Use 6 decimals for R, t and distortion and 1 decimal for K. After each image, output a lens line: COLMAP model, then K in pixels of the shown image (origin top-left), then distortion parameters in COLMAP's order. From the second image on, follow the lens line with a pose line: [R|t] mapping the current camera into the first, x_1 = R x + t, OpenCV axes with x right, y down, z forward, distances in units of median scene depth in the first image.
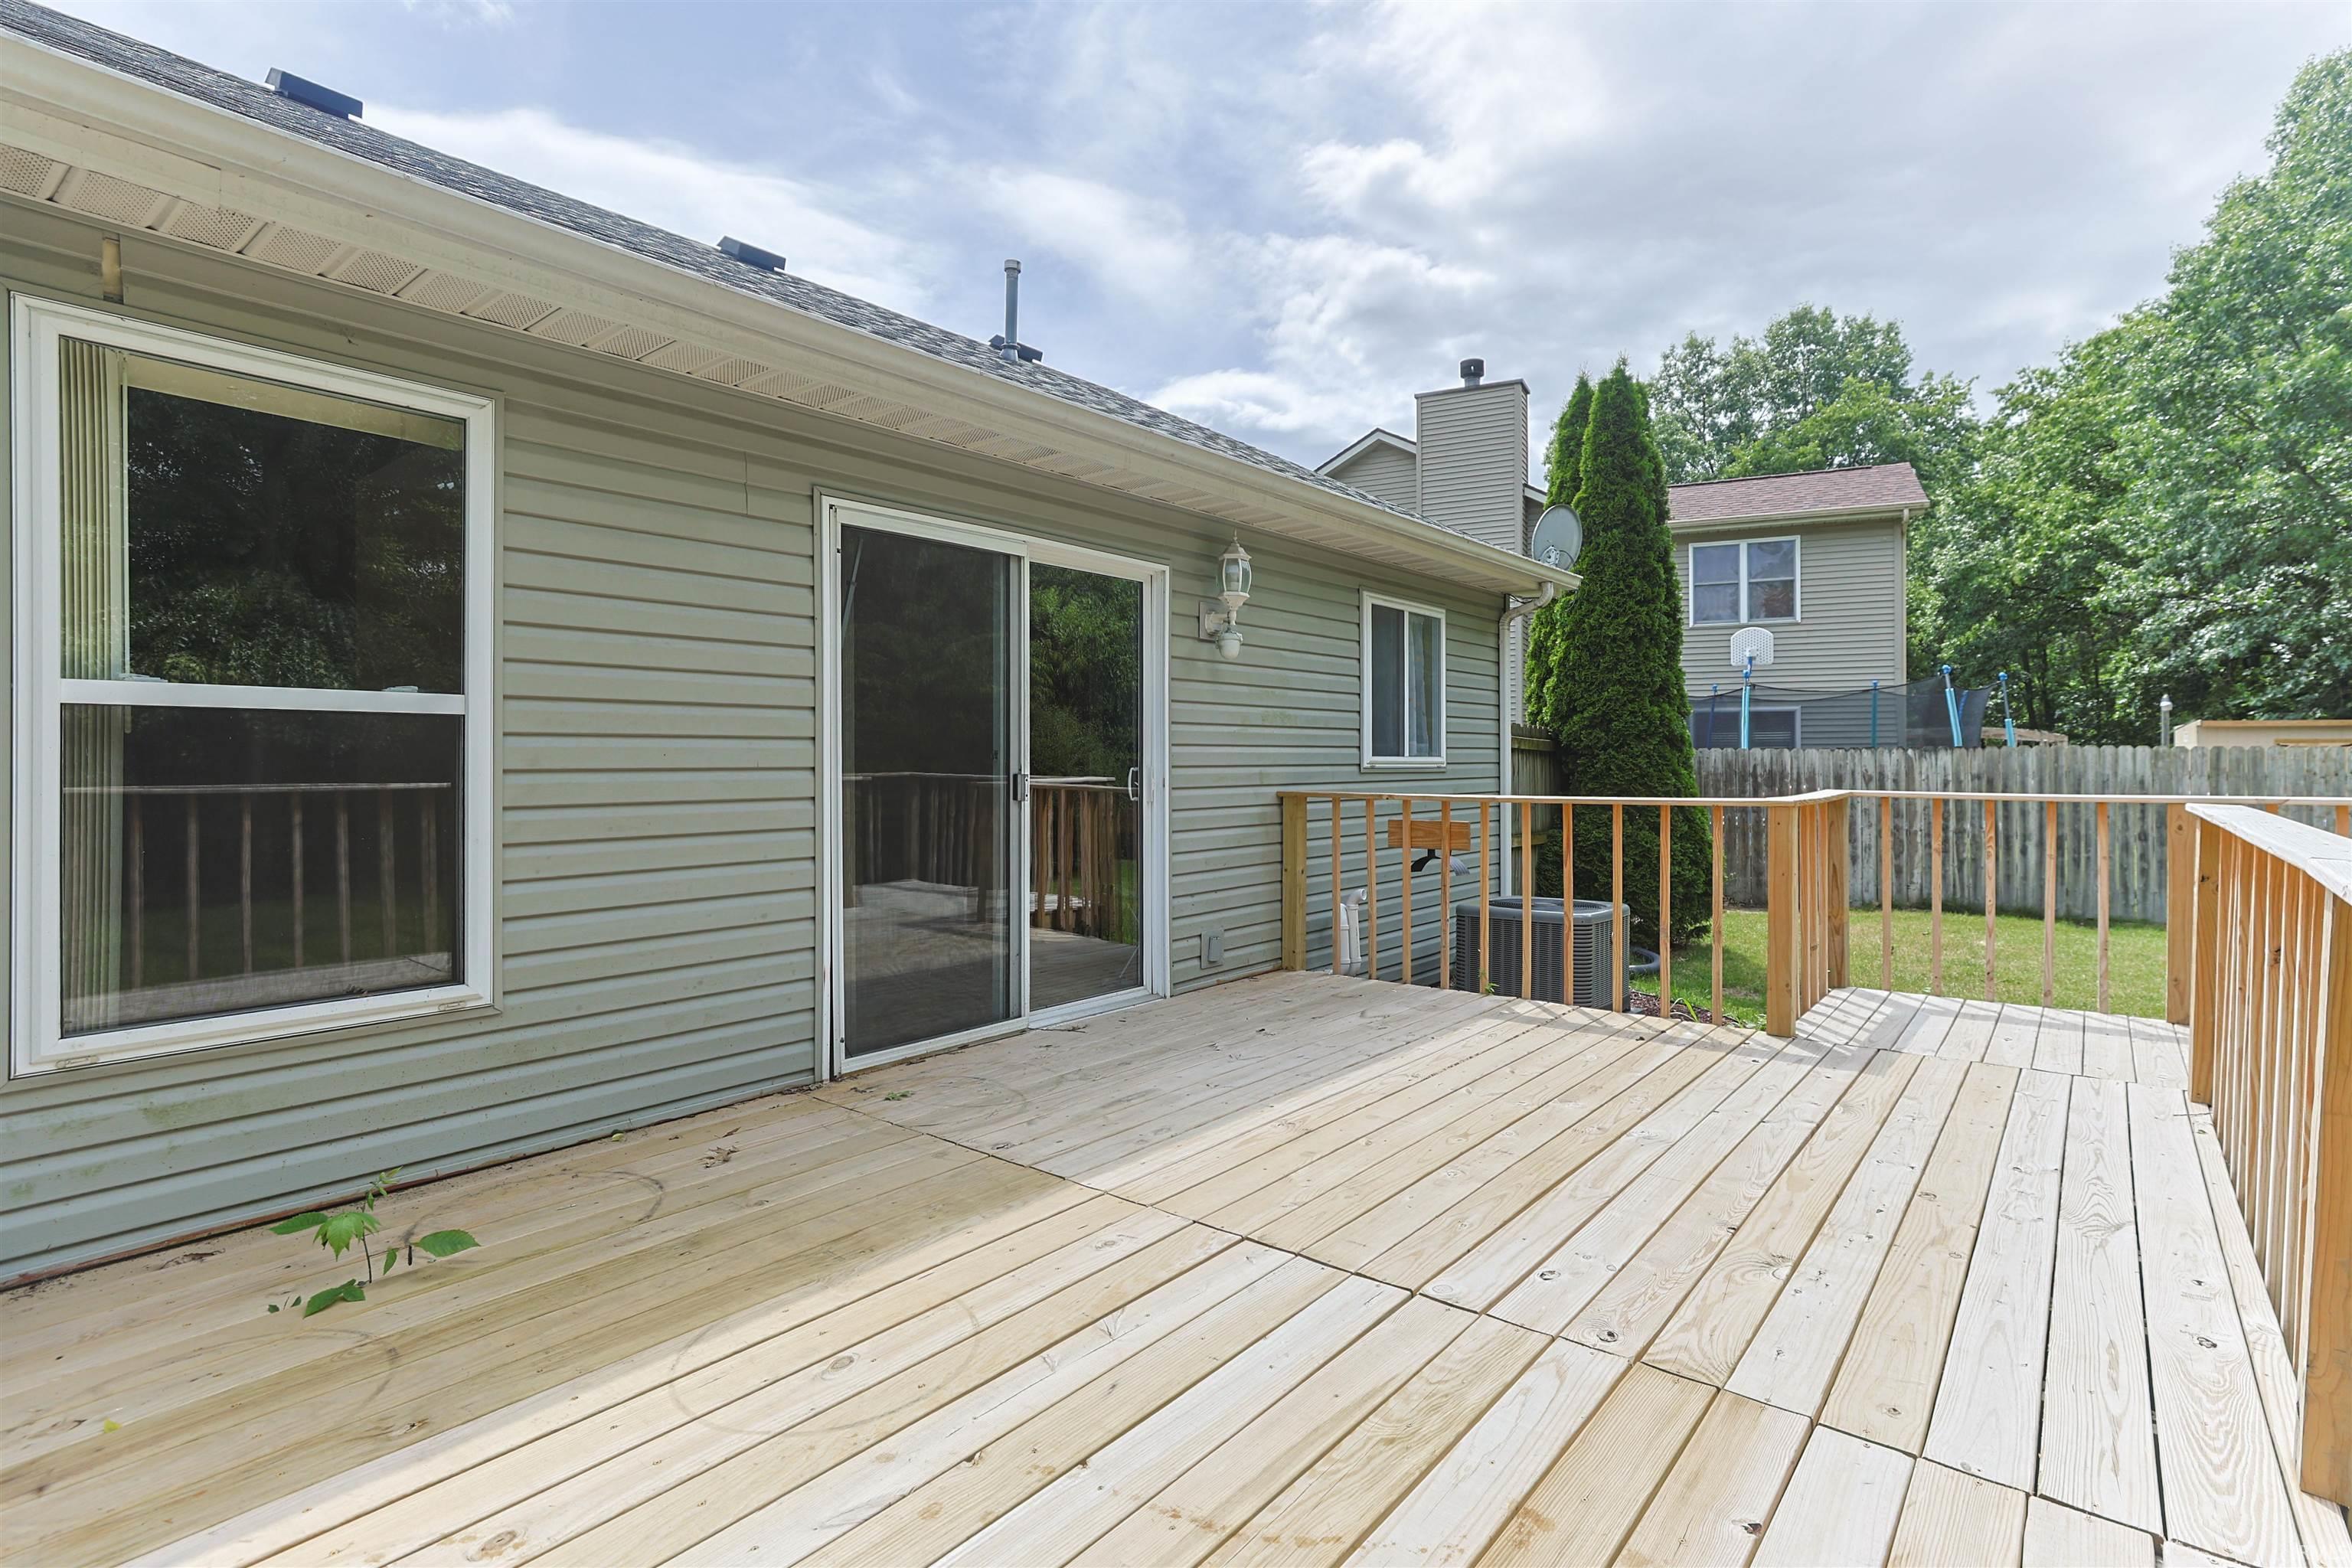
lens RADIAL K [[1135.1, 0, 1169.1], [0, 1135.1, 769.6], [0, 0, 1]] dist [0.001164, 0.000937]
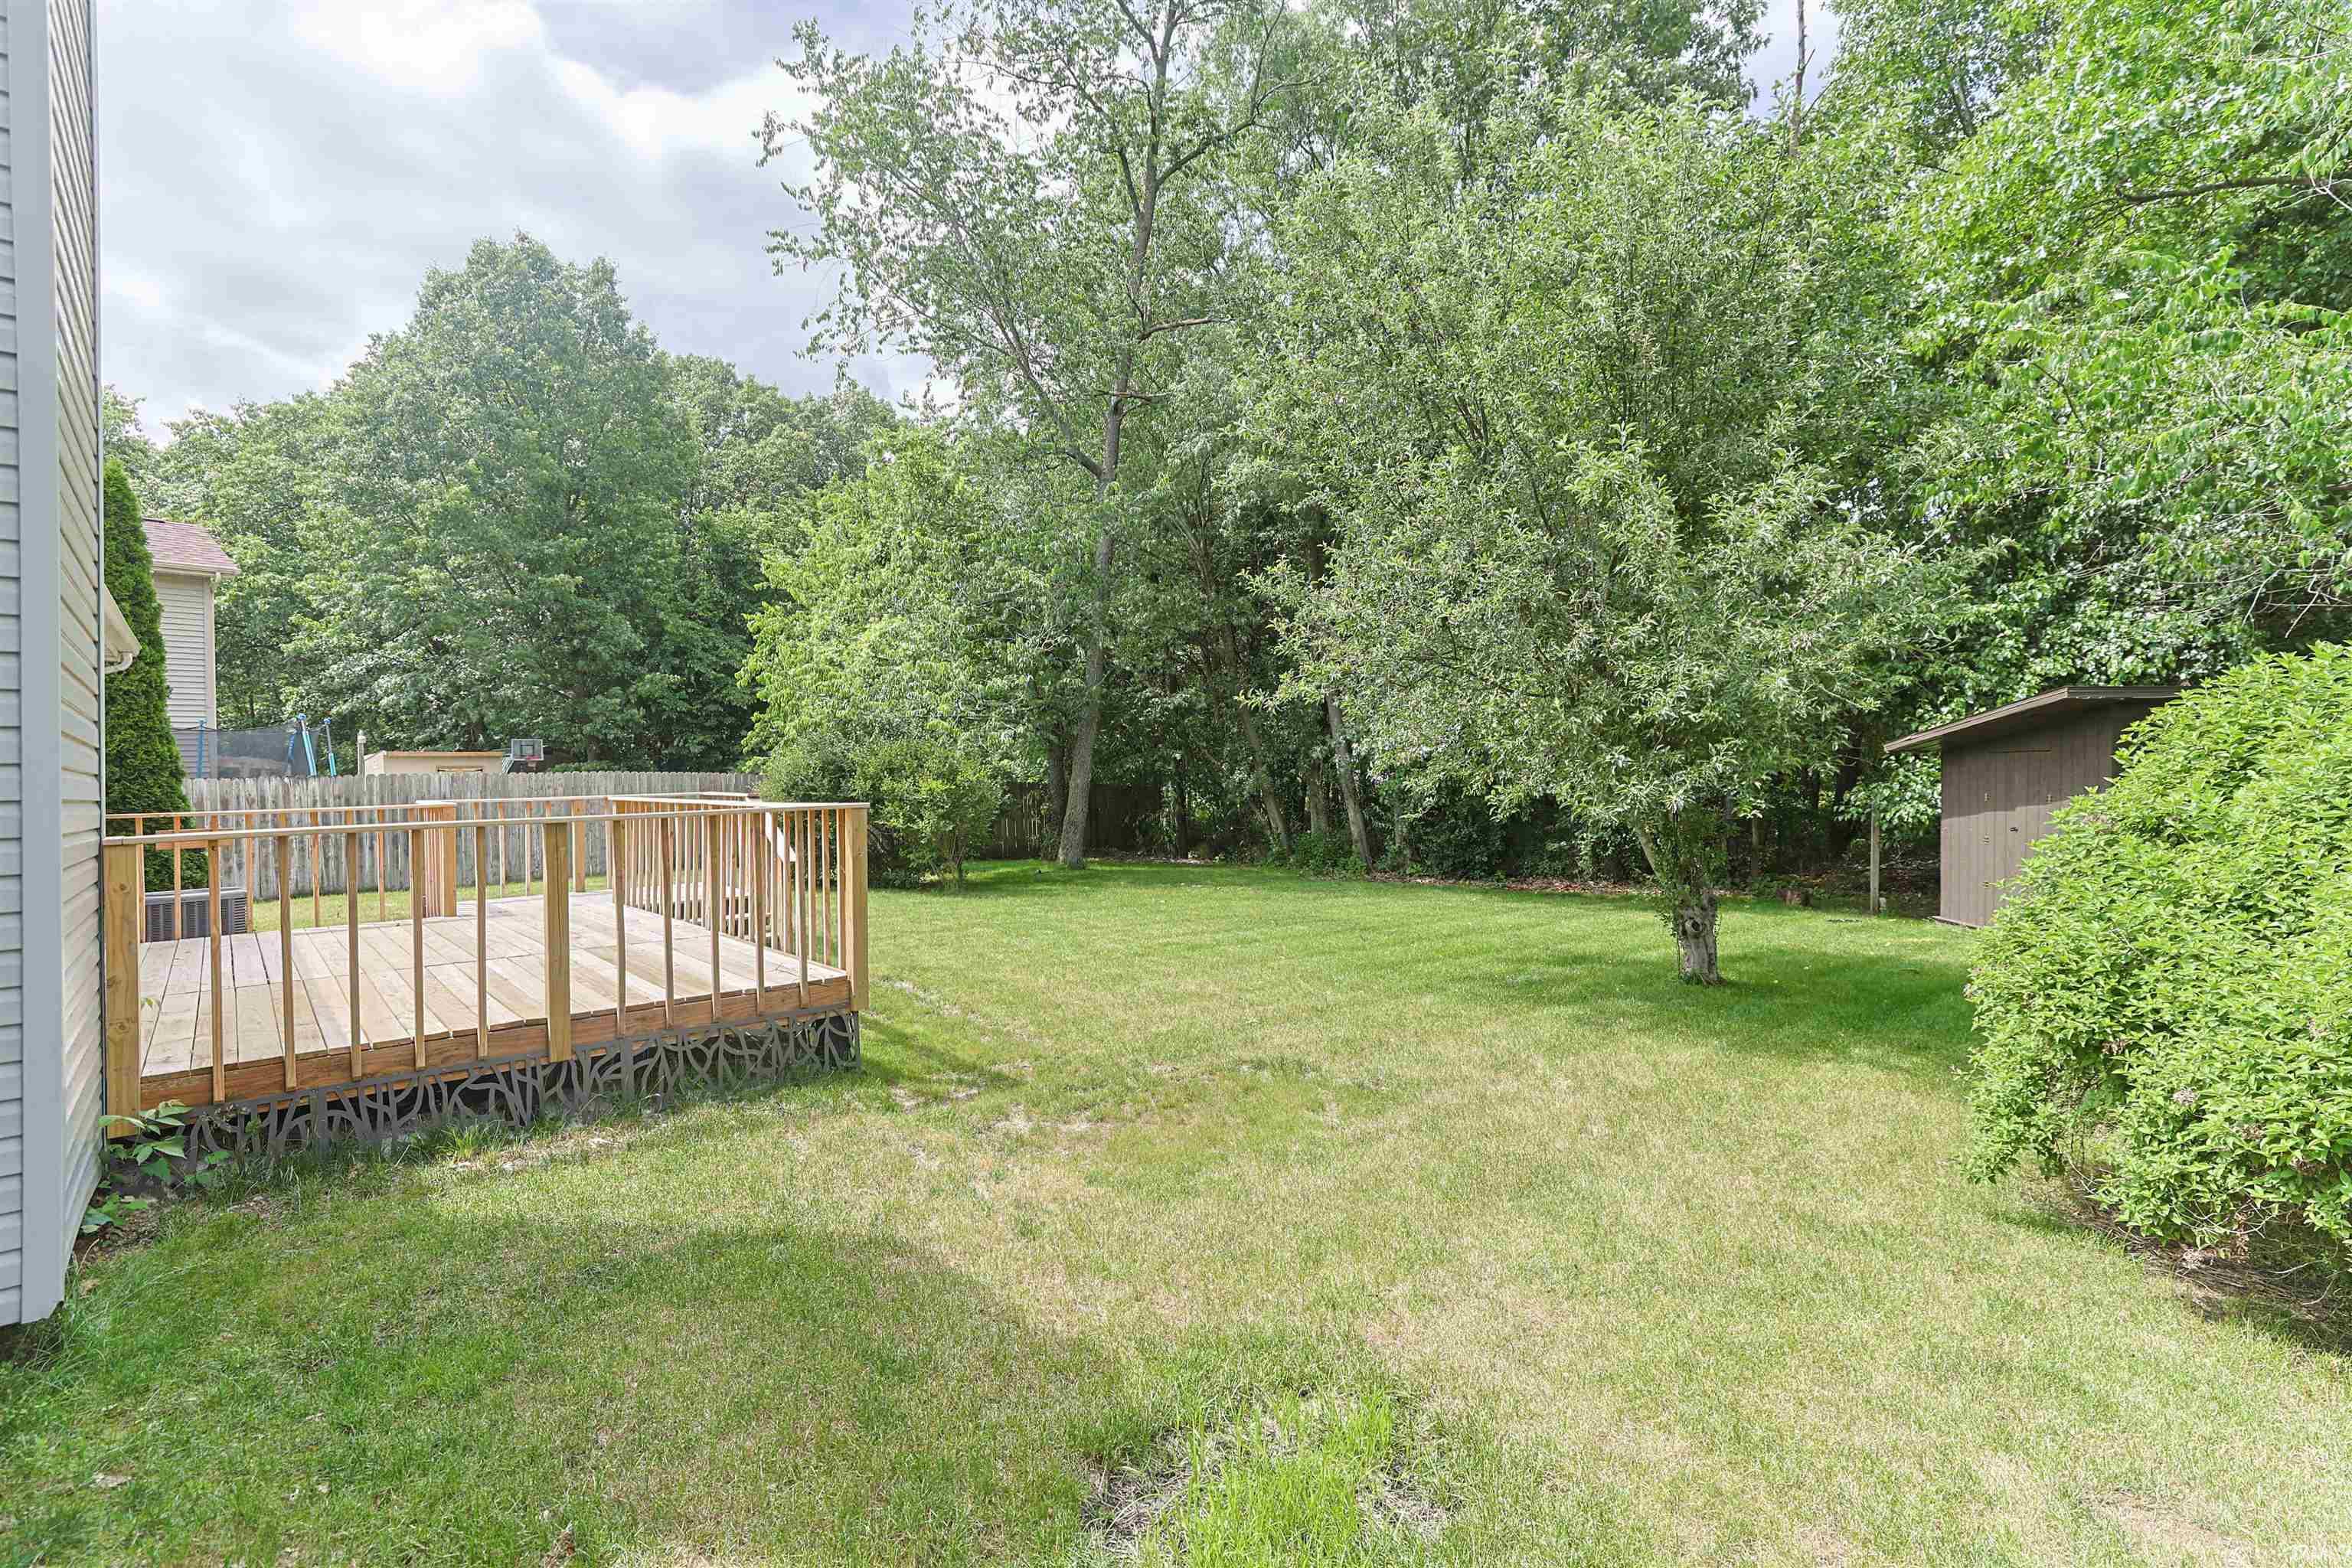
lens RADIAL K [[1135.1, 0, 1169.3], [0, 1135.1, 777.6], [0, 0, 1]] dist [0.001164, 0.000937]
pose [[0.188680, -0.013046, 0.981952, -0.442319], [0.027580, 0.999588, 0.007981, -0.000262], [-0.981651, 0.025576, 0.188962, -0.249481]]
